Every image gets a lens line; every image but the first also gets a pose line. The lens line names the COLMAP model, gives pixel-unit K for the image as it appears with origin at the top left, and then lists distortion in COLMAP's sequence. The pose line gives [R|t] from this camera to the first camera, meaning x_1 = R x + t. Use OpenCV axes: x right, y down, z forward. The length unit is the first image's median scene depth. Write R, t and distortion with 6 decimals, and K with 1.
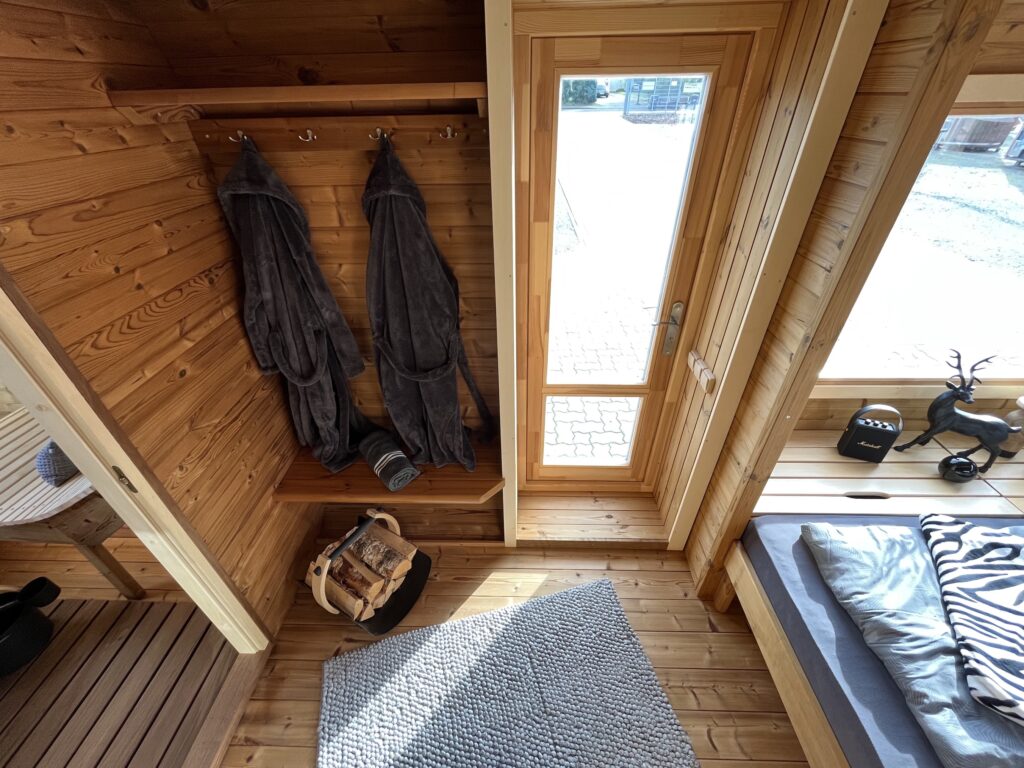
lens RADIAL K [[416.0, 0, 511.3], [0, 416.0, 380.6], [0, 0, 1]] dist [-0.001416, -0.000600]
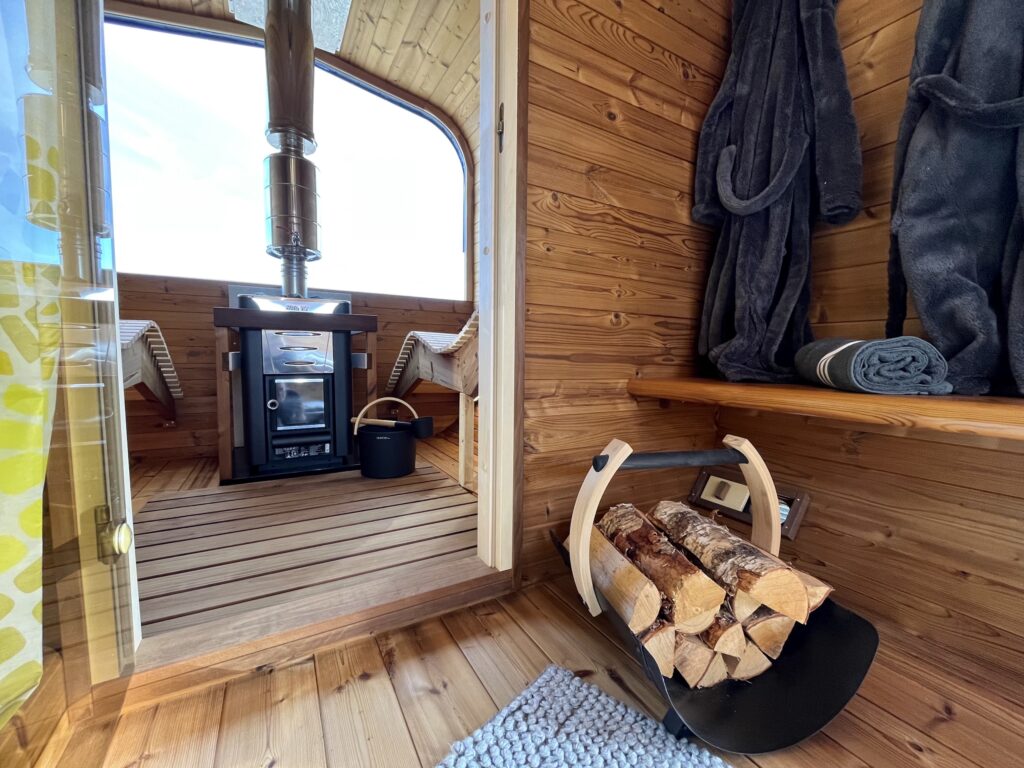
lens RADIAL K [[416.0, 0, 511.3], [0, 416.0, 380.6], [0, 0, 1]] dist [-0.001416, -0.000600]
pose [[0.516102, 0.083330, -0.852464, -0.133924], [-0.505101, 0.833395, -0.224335, 0.639372], [0.691745, 0.546360, 0.472207, 0.690200]]
